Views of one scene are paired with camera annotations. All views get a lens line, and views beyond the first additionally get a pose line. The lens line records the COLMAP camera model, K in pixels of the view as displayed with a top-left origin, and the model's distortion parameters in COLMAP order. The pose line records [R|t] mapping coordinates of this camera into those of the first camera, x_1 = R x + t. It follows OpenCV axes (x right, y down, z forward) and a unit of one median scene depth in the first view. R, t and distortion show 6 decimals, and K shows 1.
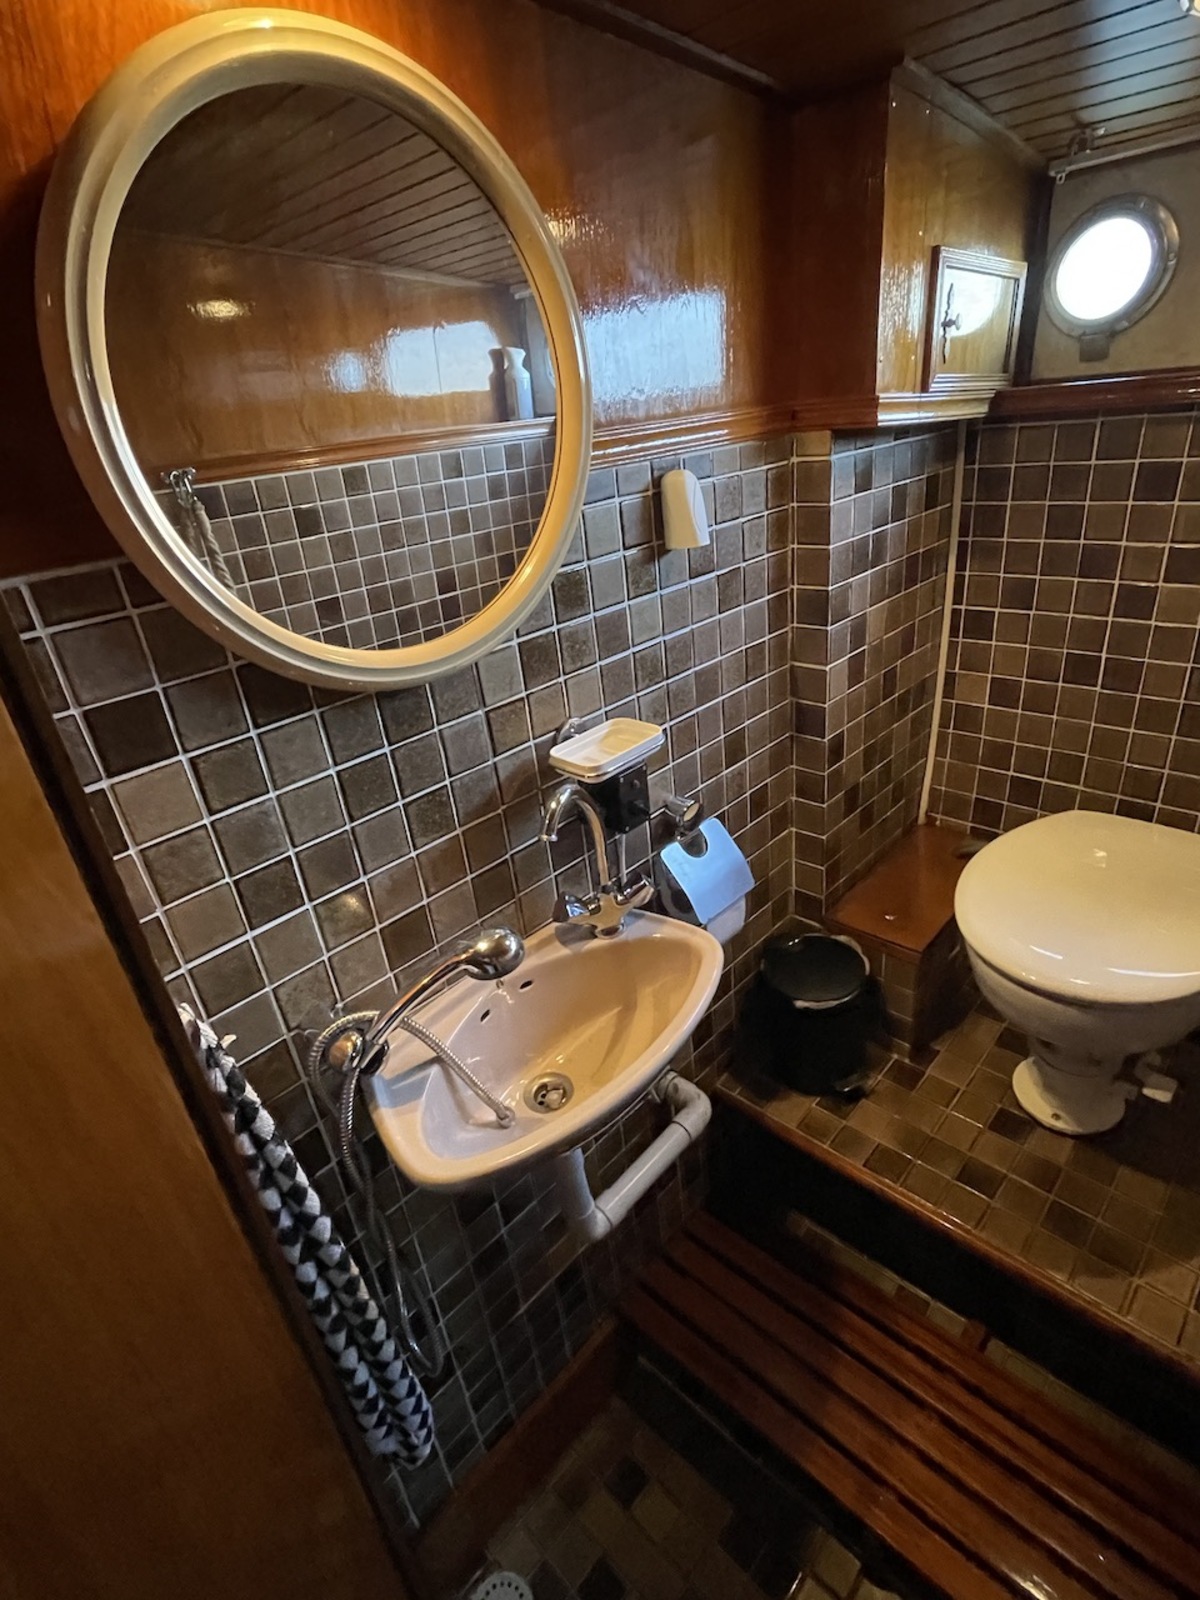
lens RADIAL K [[799.0, 0, 592.8], [0, 799.0, 799.5], [0, 0, 1]] dist [-0.005235, 0.000959]
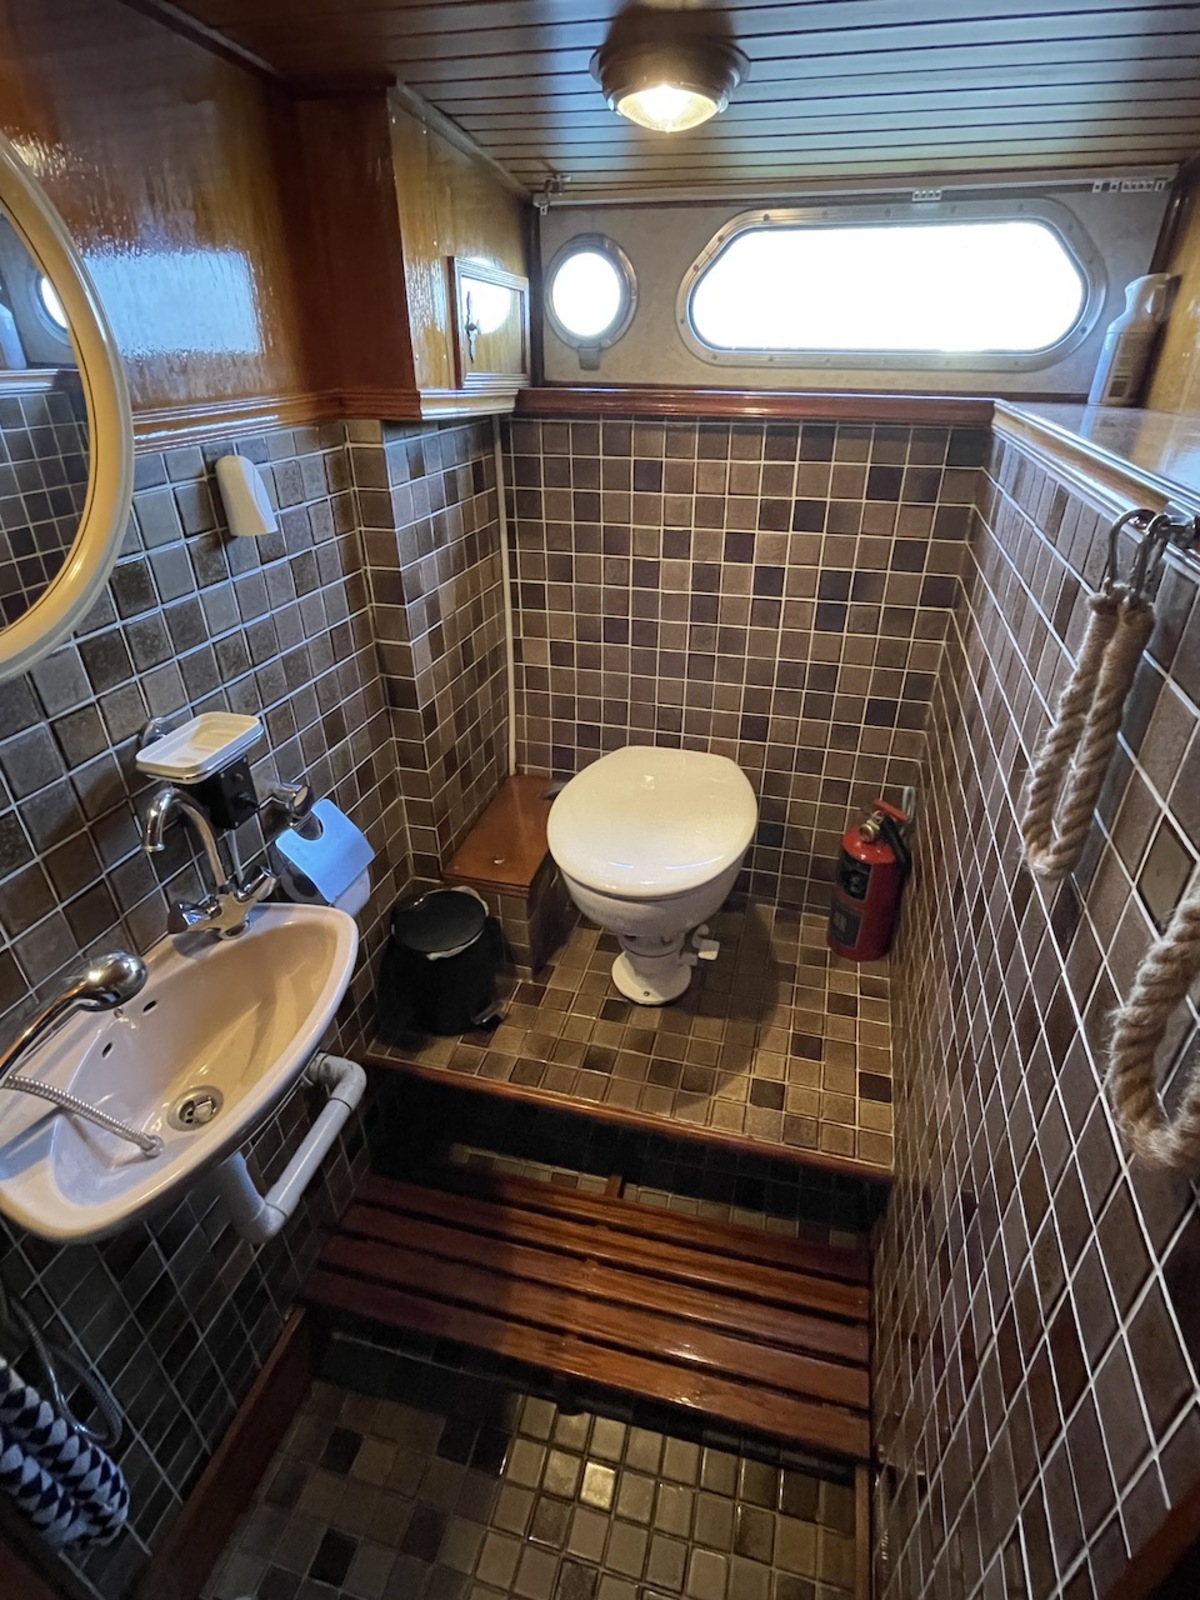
lens RADIAL K [[799.0, 0, 592.8], [0, 799.0, 799.5], [0, 0, 1]] dist [-0.005235, 0.000959]
pose [[0.872068, -0.155359, 0.464071, -0.023670], [0.135916, 0.987855, 0.075298, -0.006795], [-0.470133, -0.002591, 0.882592, -0.064233]]
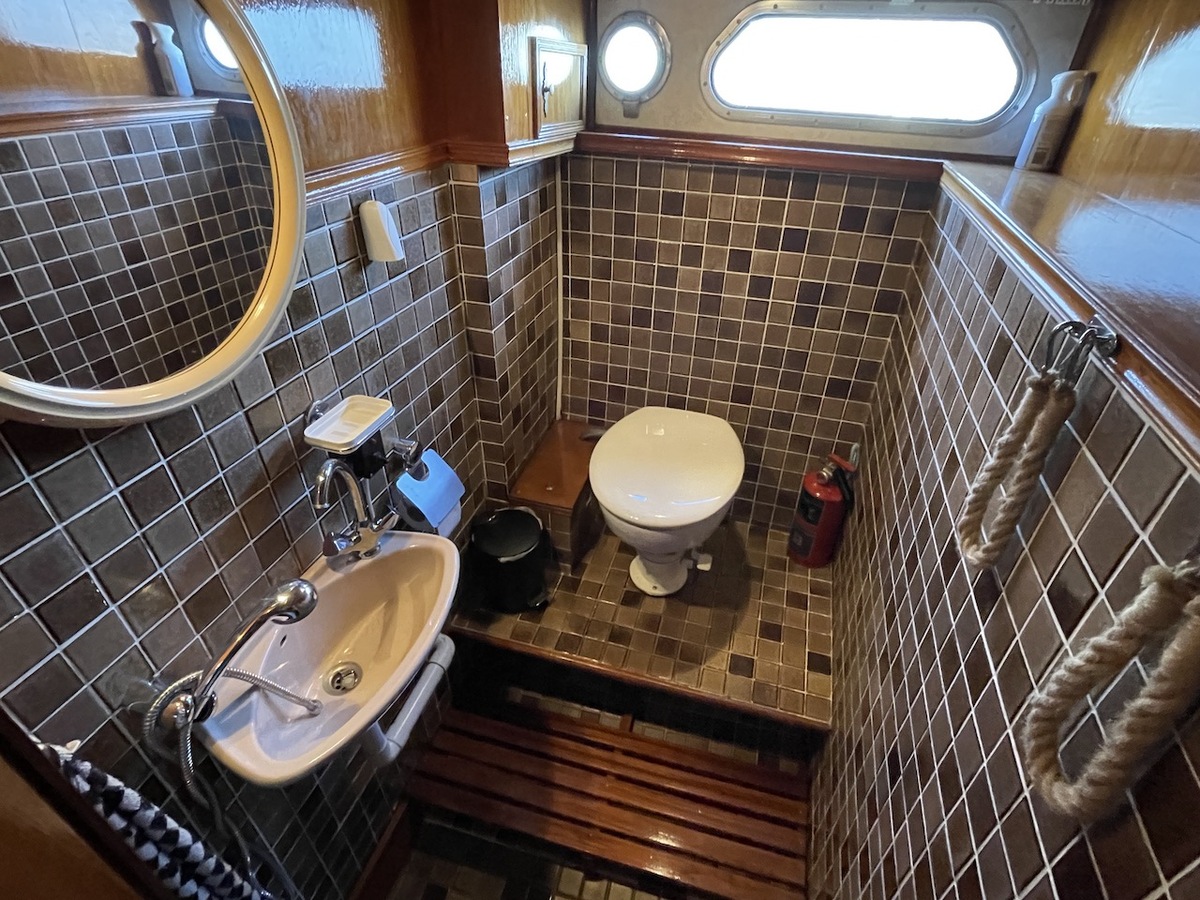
lens RADIAL K [[599.2, 0, 597.8], [0, 599.2, 450.5], [0, 0, 1]] dist [-0.005235, 0.000959]
pose [[0.877302, -0.159431, 0.452684, -0.065776], [0.103733, 0.983907, 0.145487, -0.100782], [-0.468594, -0.080678, 0.879722, -0.052547]]
